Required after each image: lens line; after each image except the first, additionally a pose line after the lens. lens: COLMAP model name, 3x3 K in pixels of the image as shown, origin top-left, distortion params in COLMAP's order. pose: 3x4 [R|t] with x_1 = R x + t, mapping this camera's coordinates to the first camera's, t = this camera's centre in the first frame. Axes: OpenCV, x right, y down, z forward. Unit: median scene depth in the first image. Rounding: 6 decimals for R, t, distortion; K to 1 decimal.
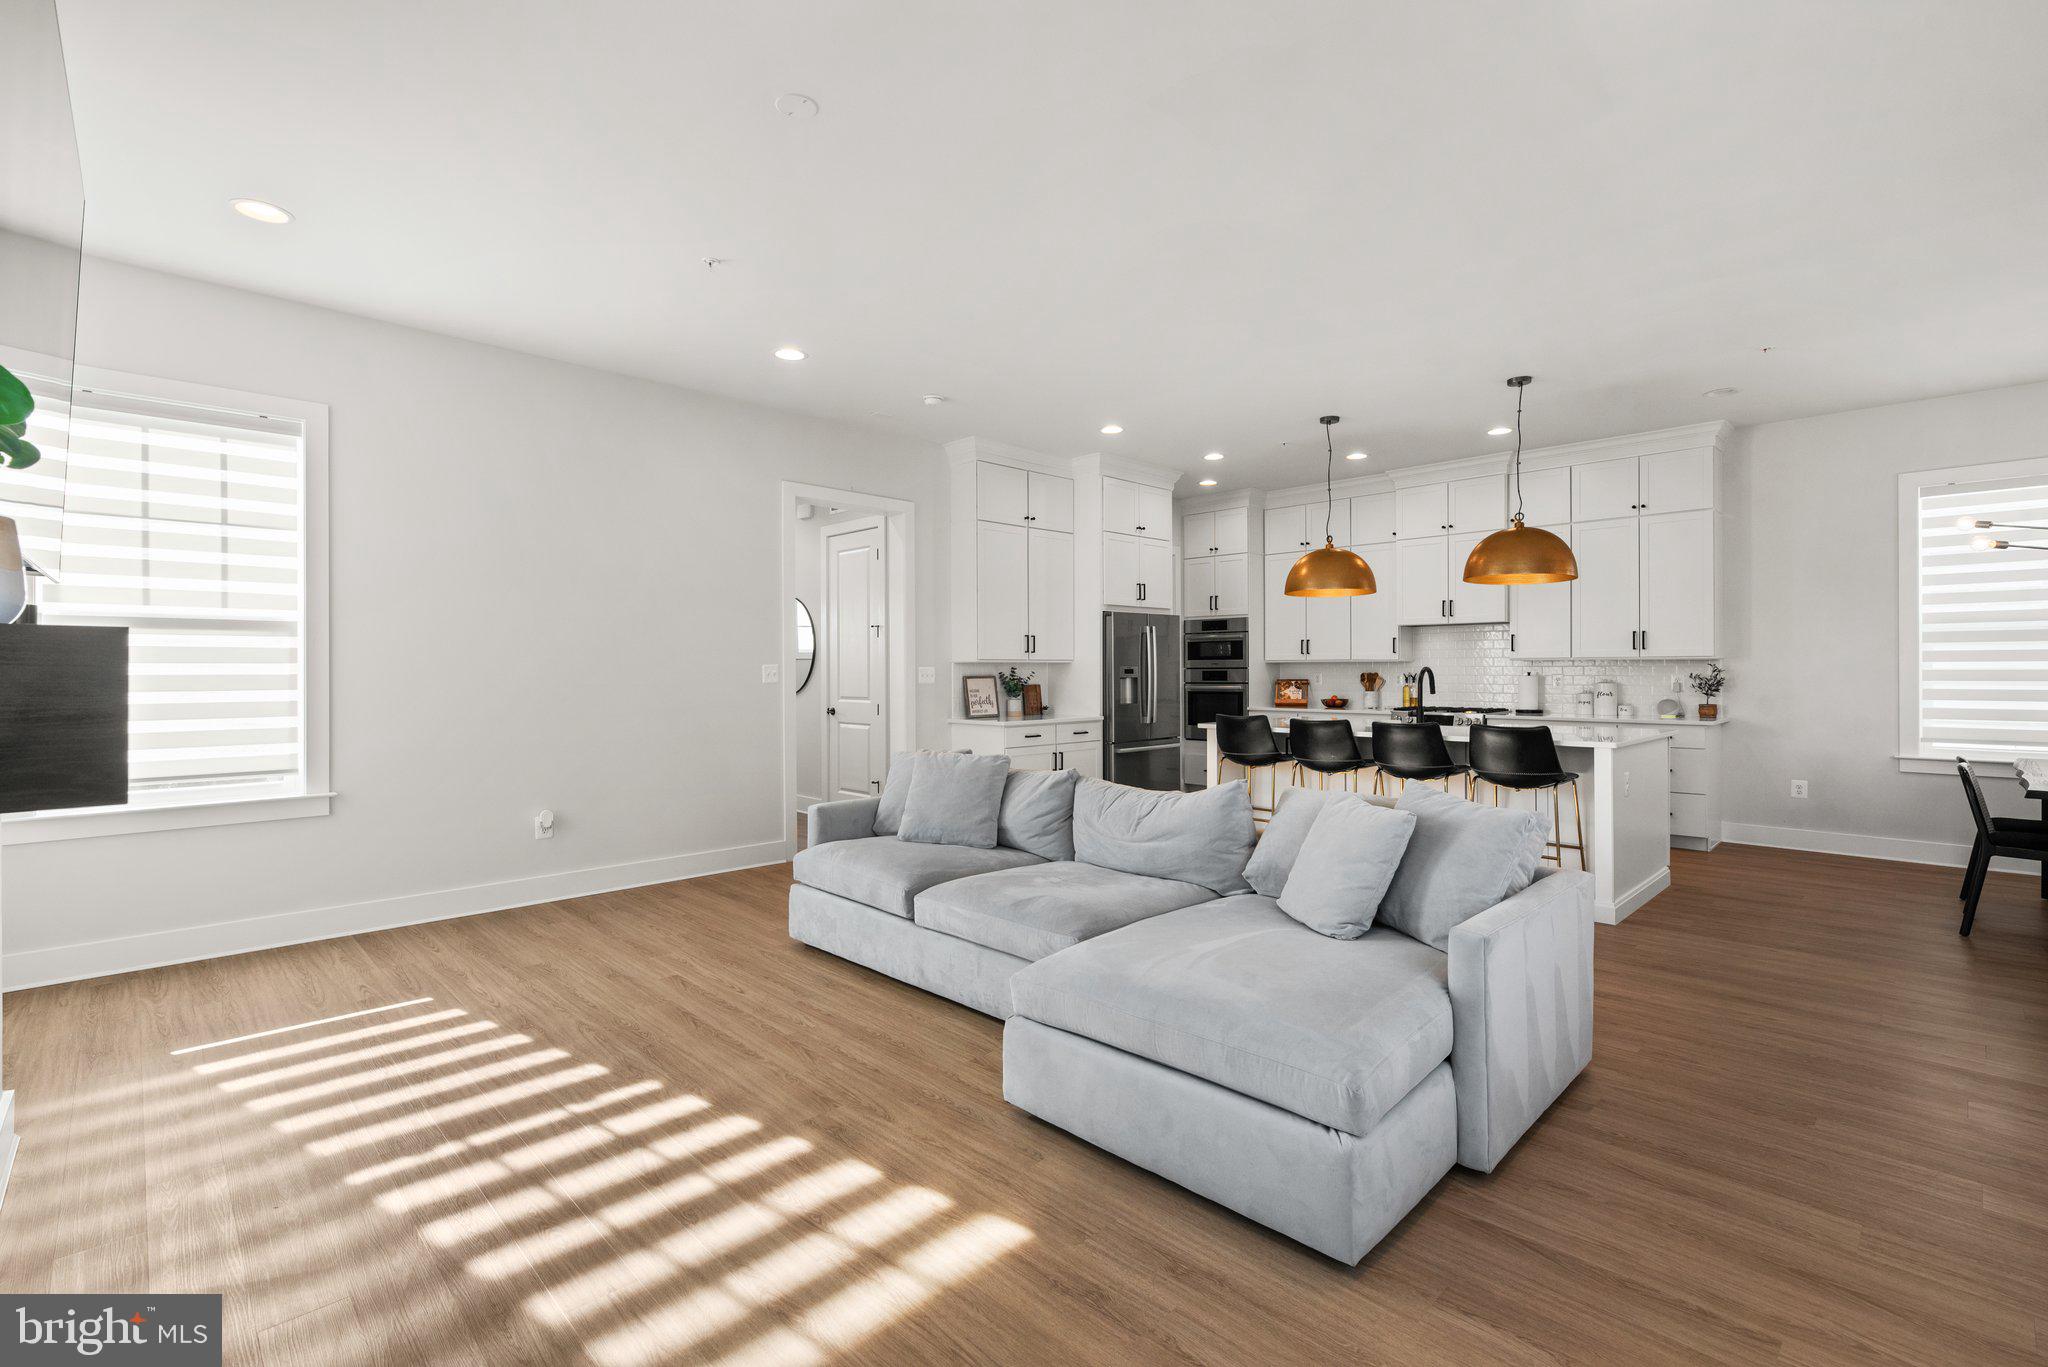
lens RADIAL K [[916.6, 0, 1026.6], [0, 916.6, 668.2], [0, 0, 1]] dist [0.001732, -0.000384]
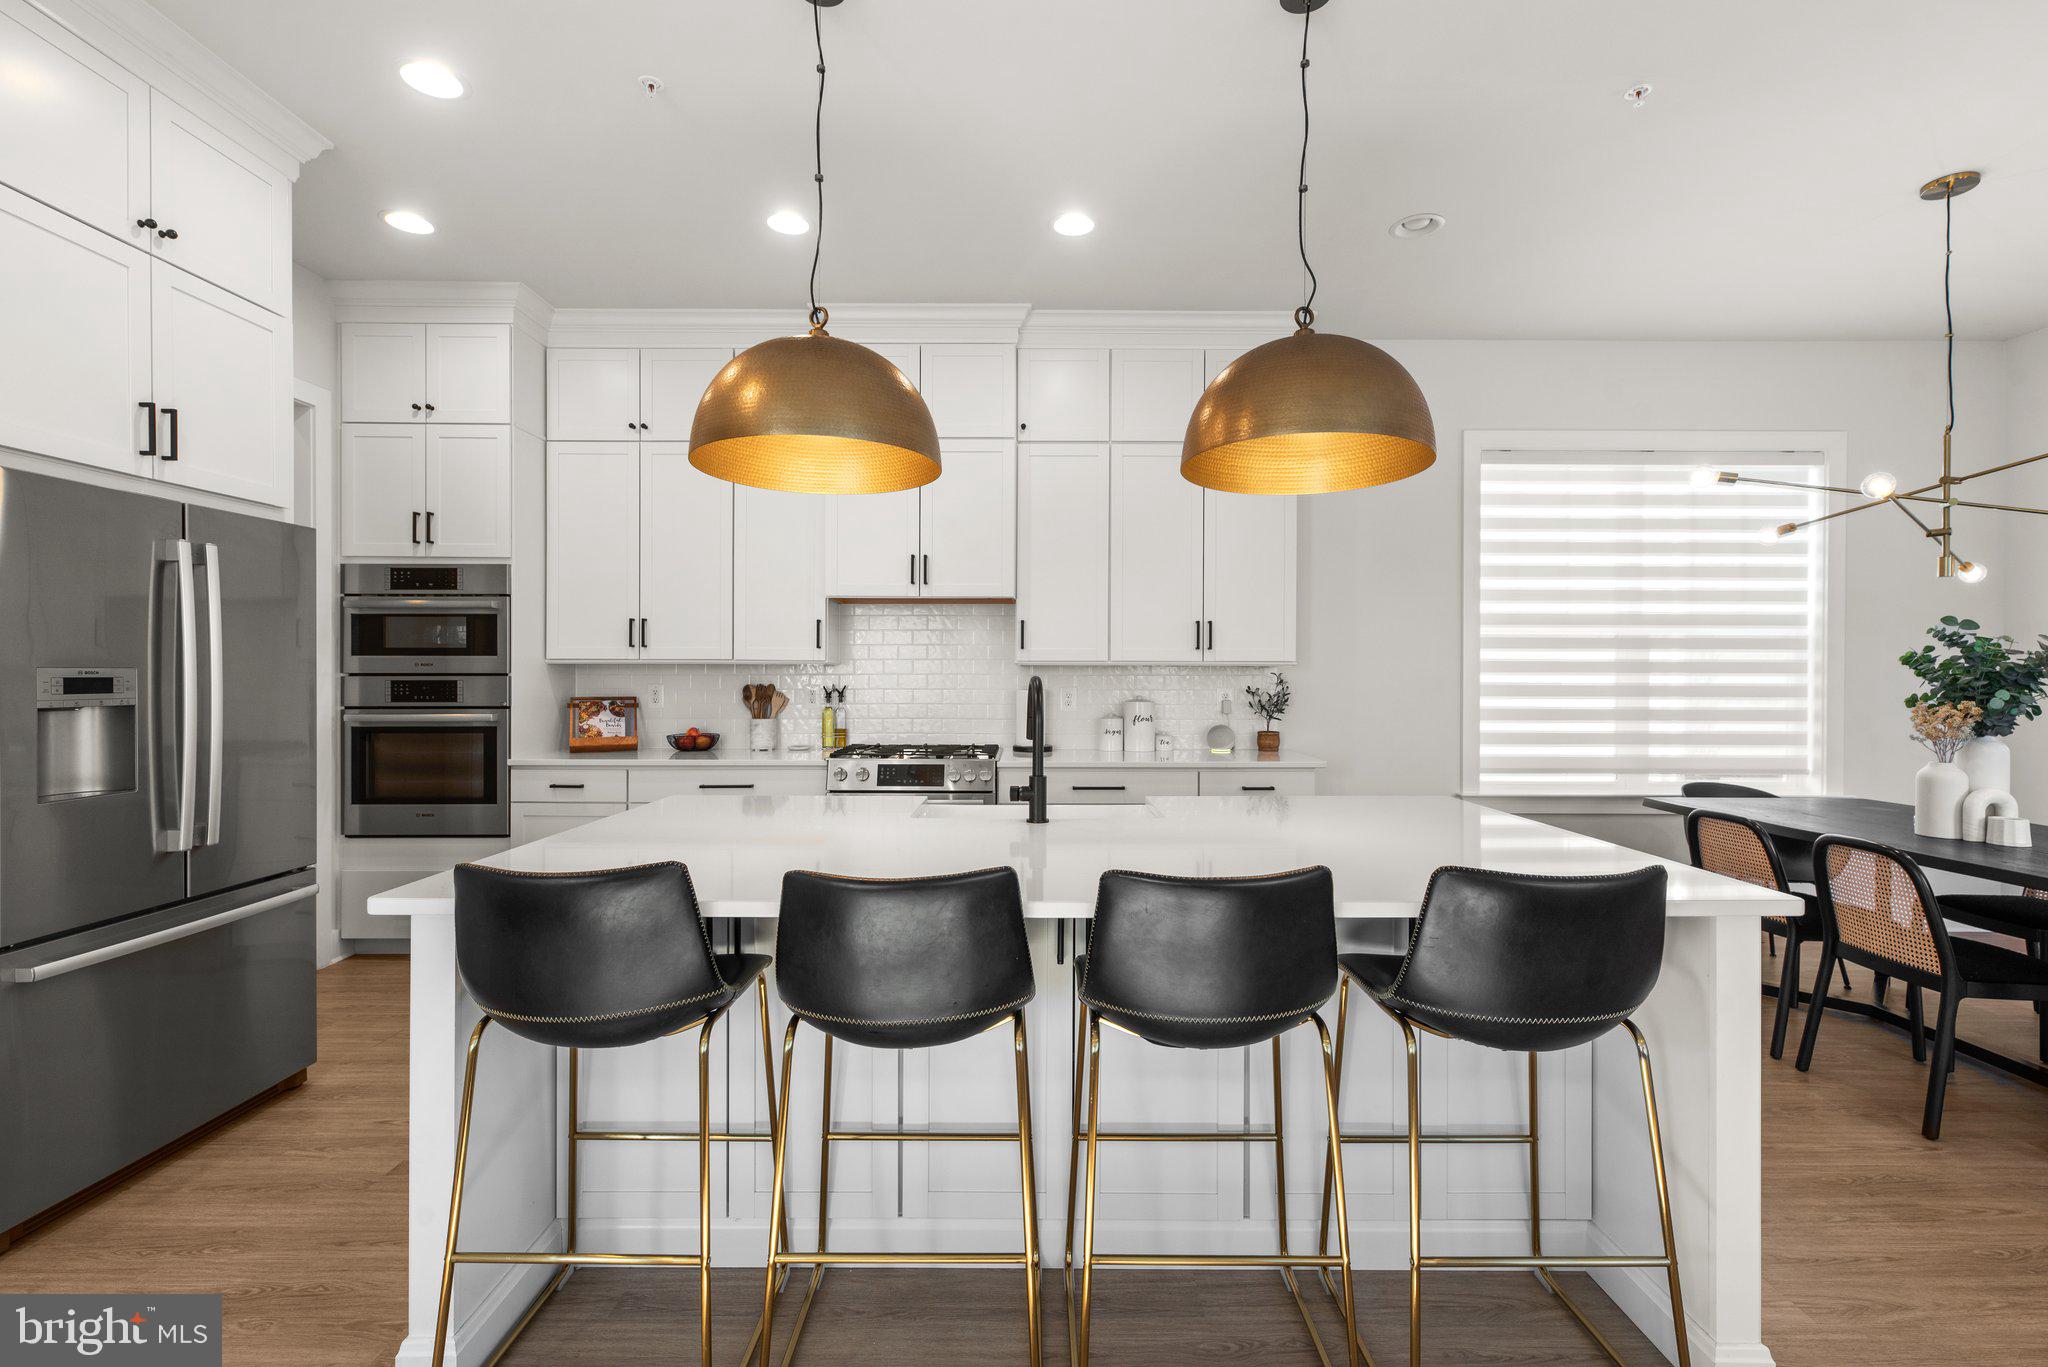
lens RADIAL K [[912.5, 0, 1027.7], [0, 912.5, 677.4], [0, 0, 1]] dist [0.001496, 0.000110]
pose [[0.698055, 0.002802, 0.716039, 0.115288], [-0.006437, 0.999976, 0.002363, -0.001776], [-0.716015, -0.006259, 0.698057, 0.600892]]
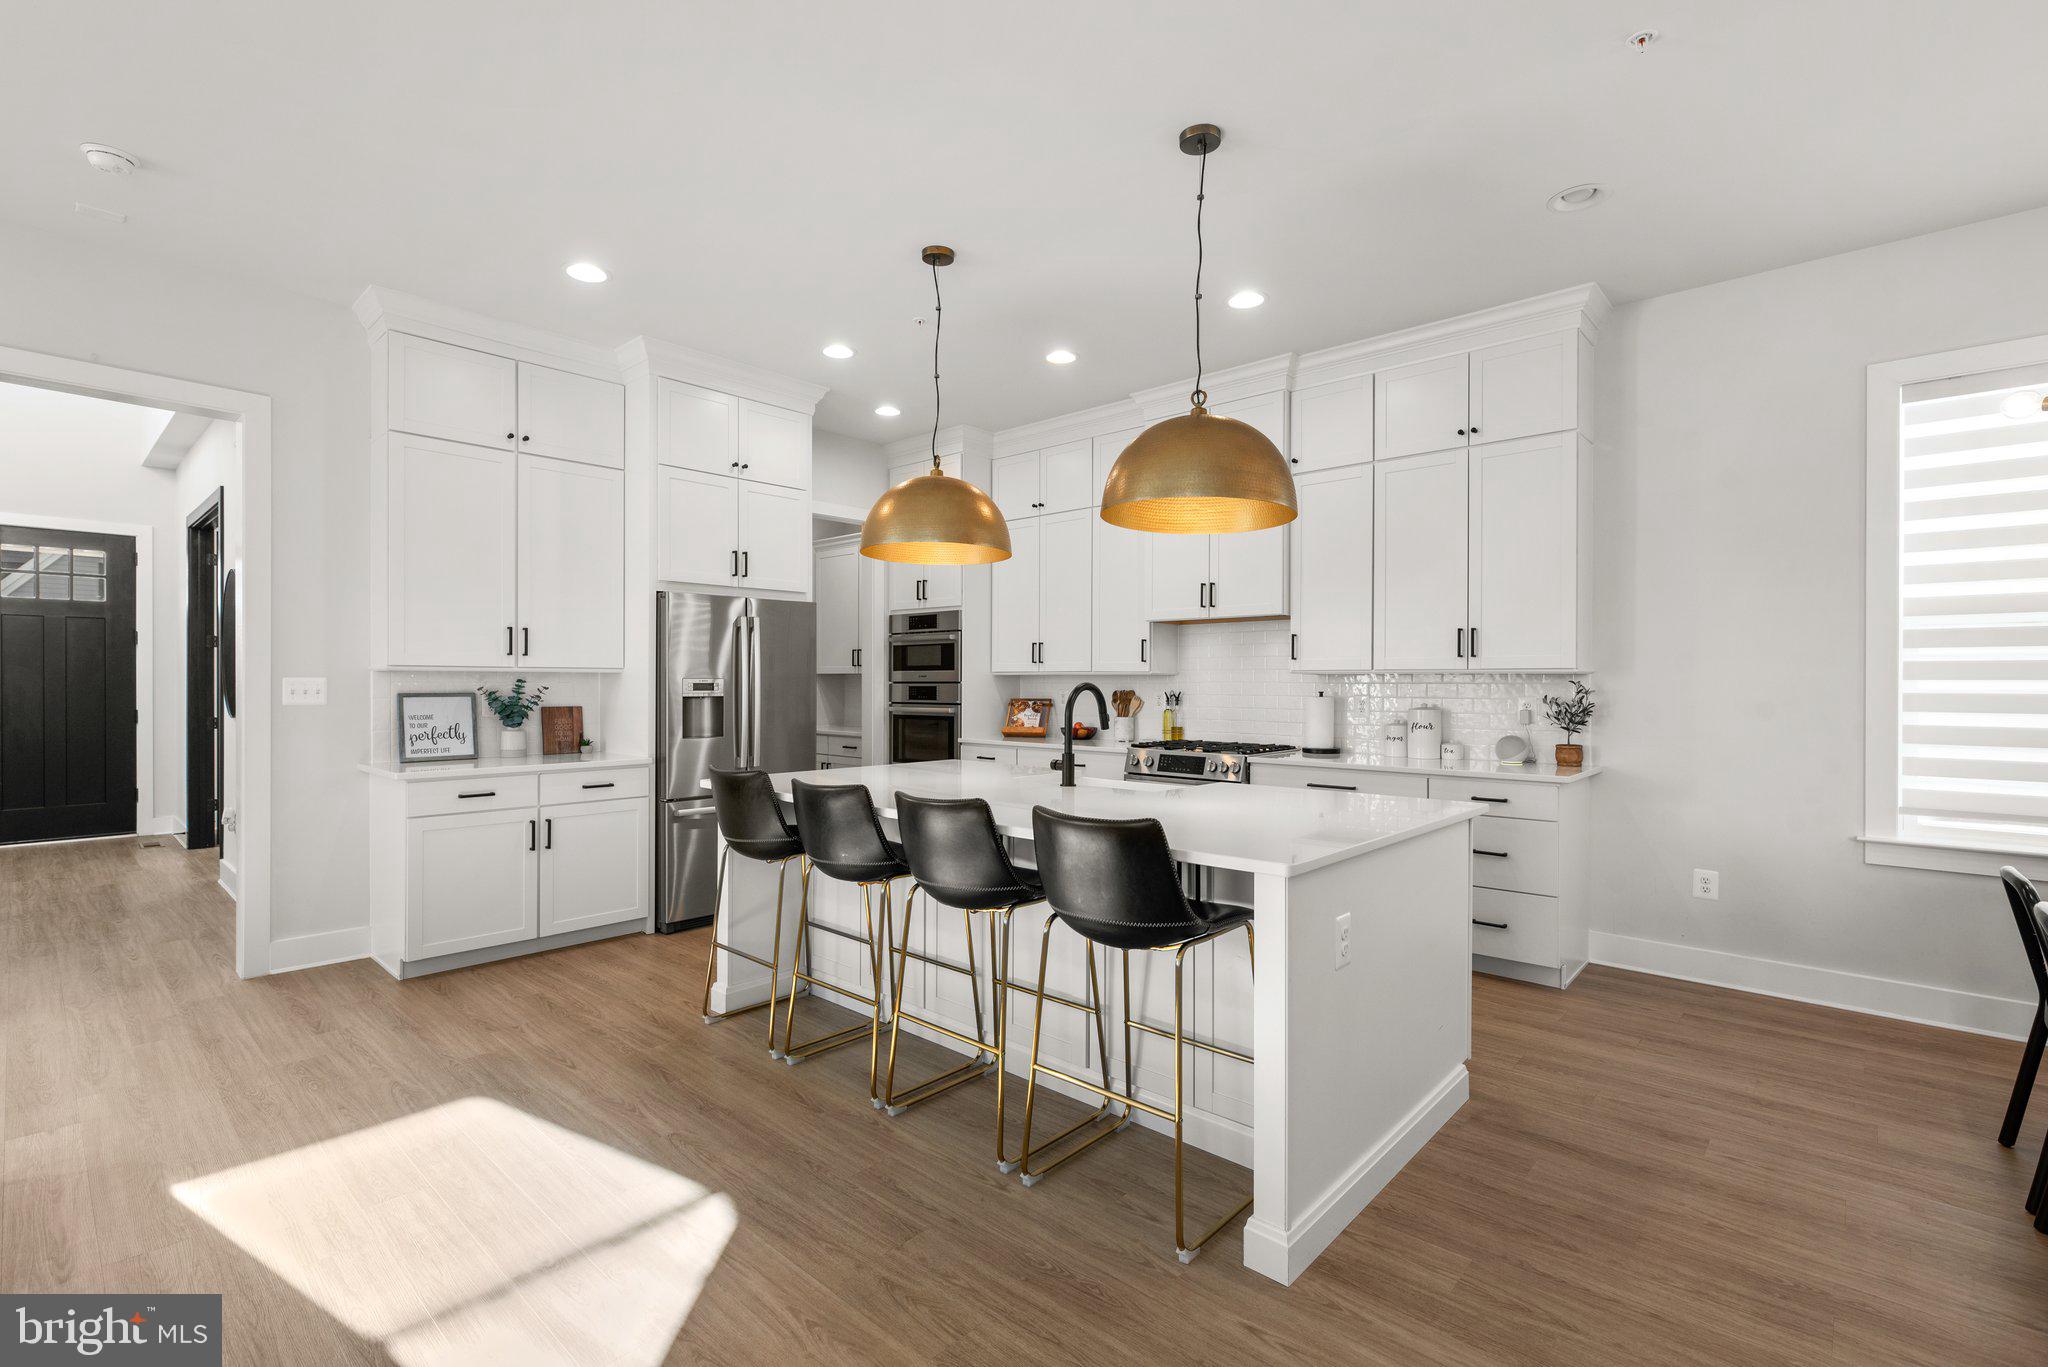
lens RADIAL K [[918.2, 0, 1027.2], [0, 918.2, 682.7], [0, 0, 1]] dist [0.001623, -0.000079]
pose [[0.998271, 0.006387, 0.058431, 0.307164], [-0.006501, 0.999977, 0.001761, -0.001938], [-0.058418, -0.002138, 0.998290, 0.360360]]
